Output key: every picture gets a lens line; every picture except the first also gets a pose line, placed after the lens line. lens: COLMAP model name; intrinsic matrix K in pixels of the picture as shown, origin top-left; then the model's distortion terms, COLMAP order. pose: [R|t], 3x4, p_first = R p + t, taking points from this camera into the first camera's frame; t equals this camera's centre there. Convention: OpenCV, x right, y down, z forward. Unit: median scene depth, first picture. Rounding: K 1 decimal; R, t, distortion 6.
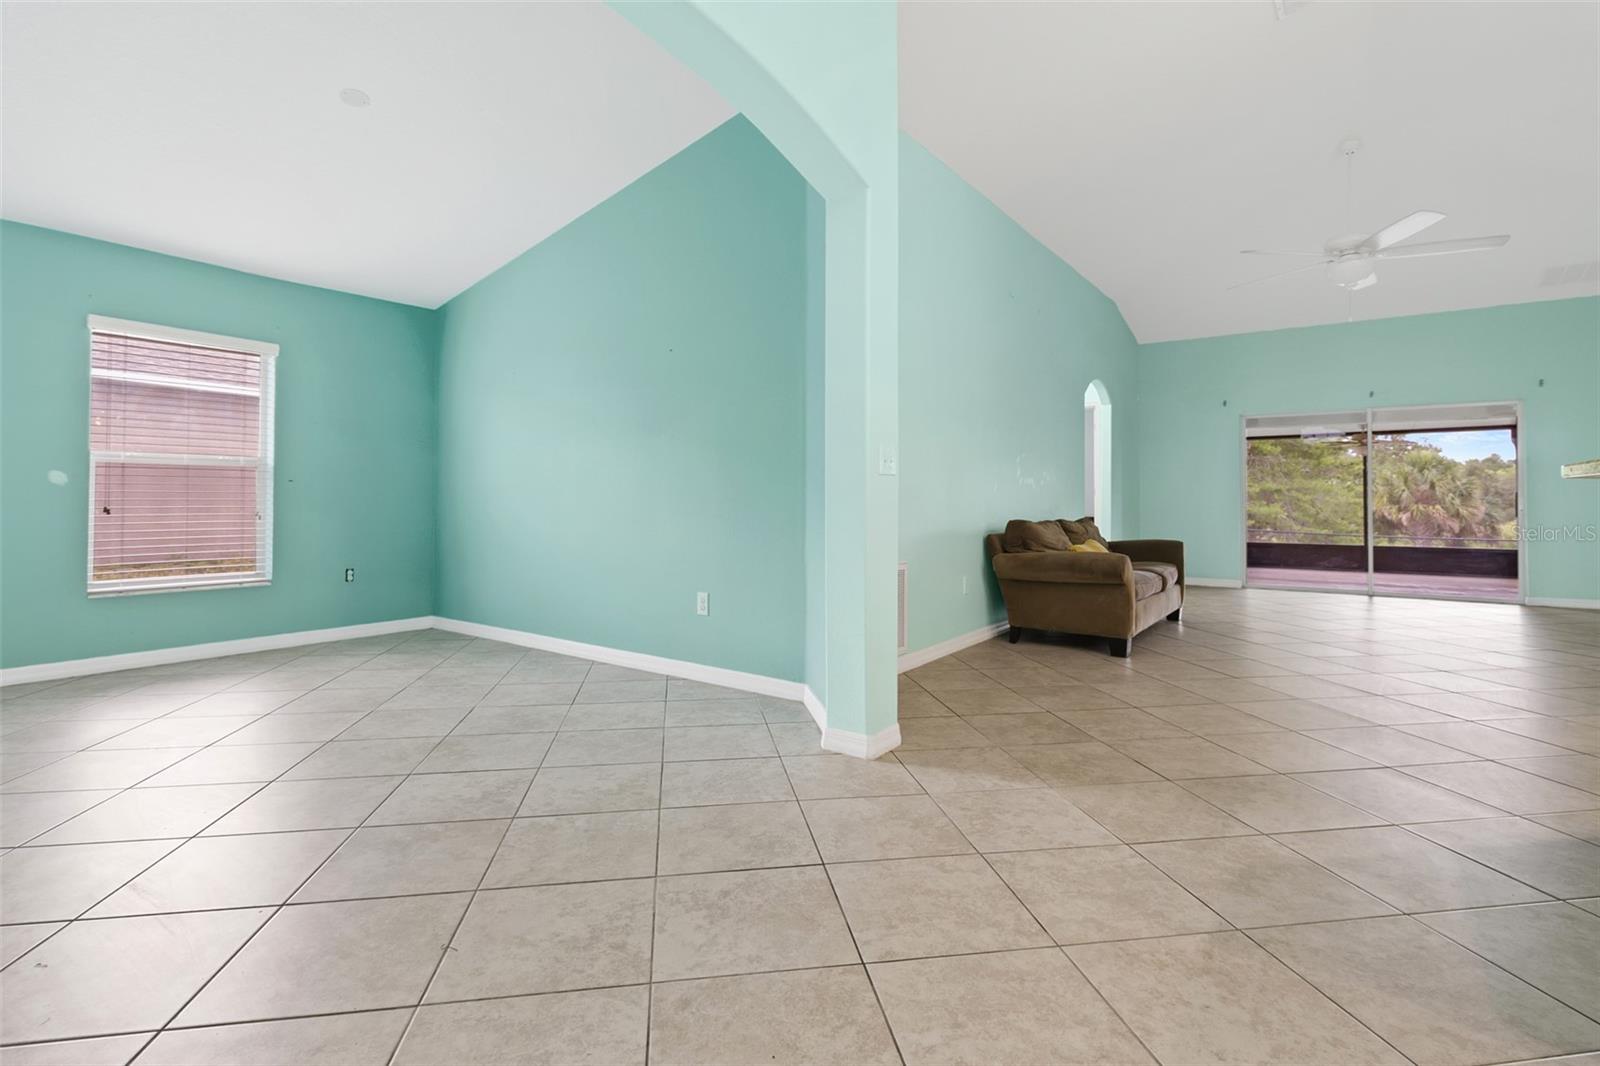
lens RADIAL K [[770.2, 0, 812.3], [0, 770.2, 501.5], [0, 0, 1]] dist [0.002446, -0.000012]
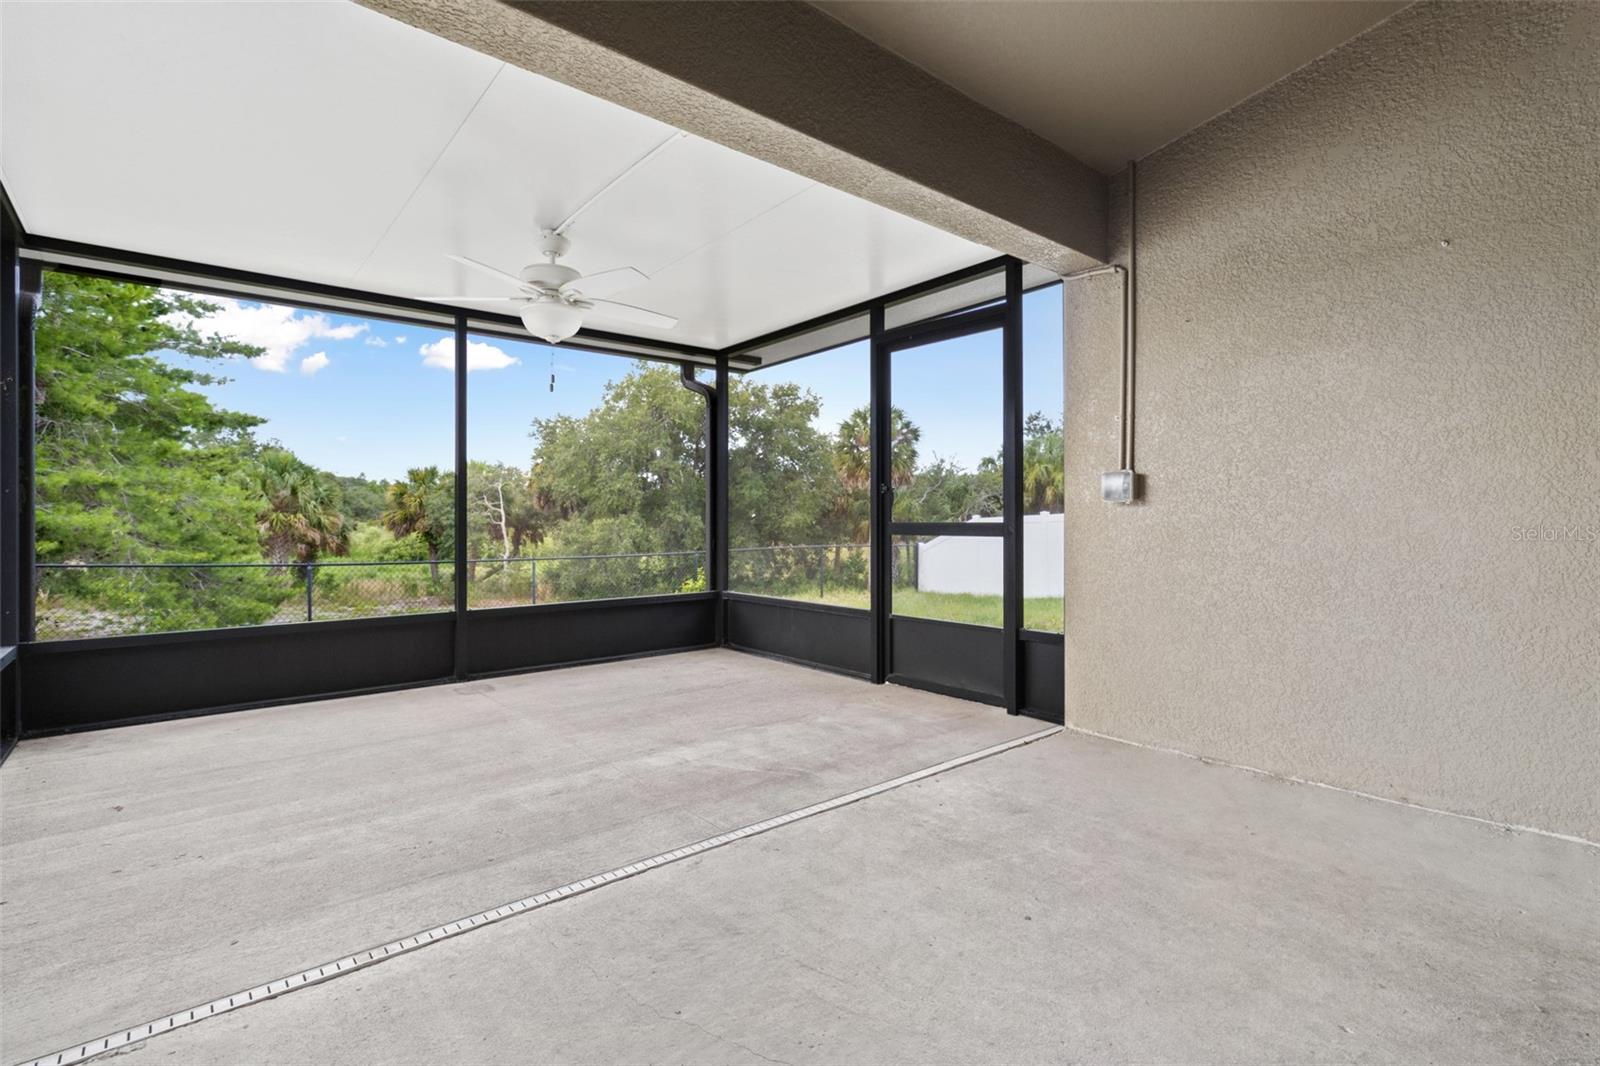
lens RADIAL K [[751.4, 0, 807.6], [0, 751.4, 534.3], [0, 0, 1]] dist [0.004240, -0.000795]
pose [[0.252542, -0.026412, 0.967225, 0.217027], [-0.003114, 0.999600, 0.028109, 0.004437], [-0.967581, -0.010111, 0.252359, 0.394215]]
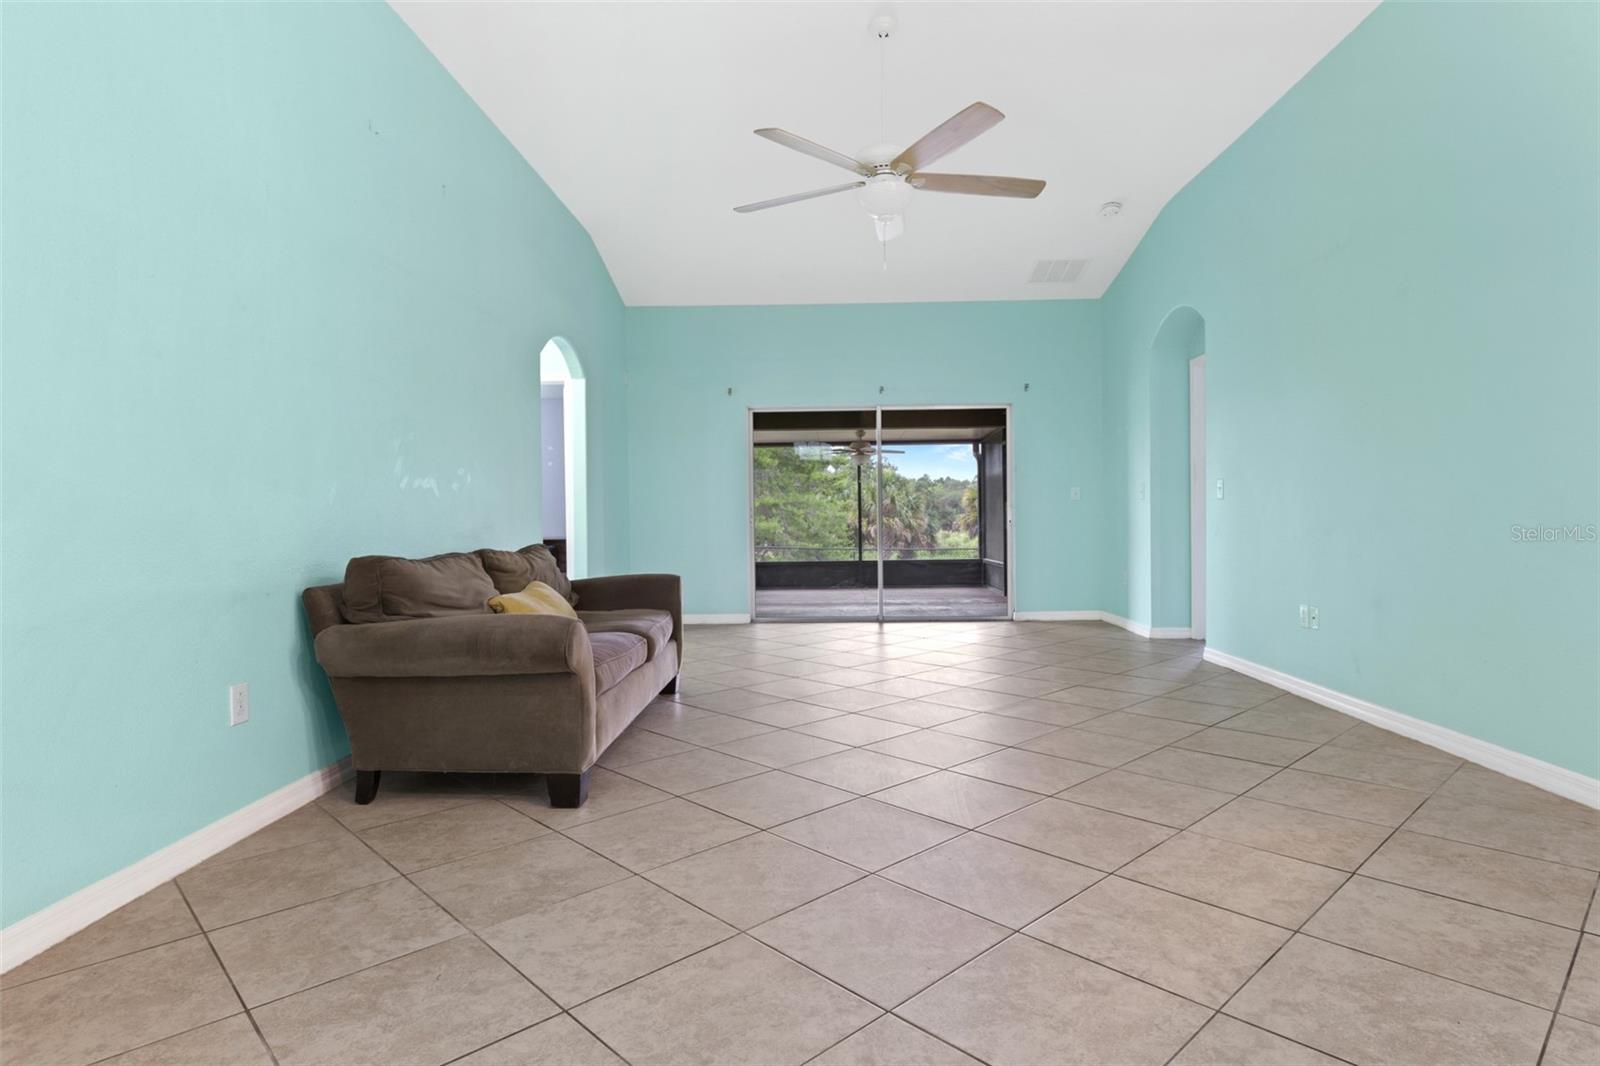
lens RADIAL K [[861.7, 0, 806.5], [0, 861.7, 514.9], [0, 0, 1]] dist [0.005731, 0.001085]
pose [[0.833879, -0.012251, 0.551811, 0.037960], [0.015483, 0.999879, -0.001198, 0.000451], [-0.551730, 0.009543, 0.833968, 0.074169]]
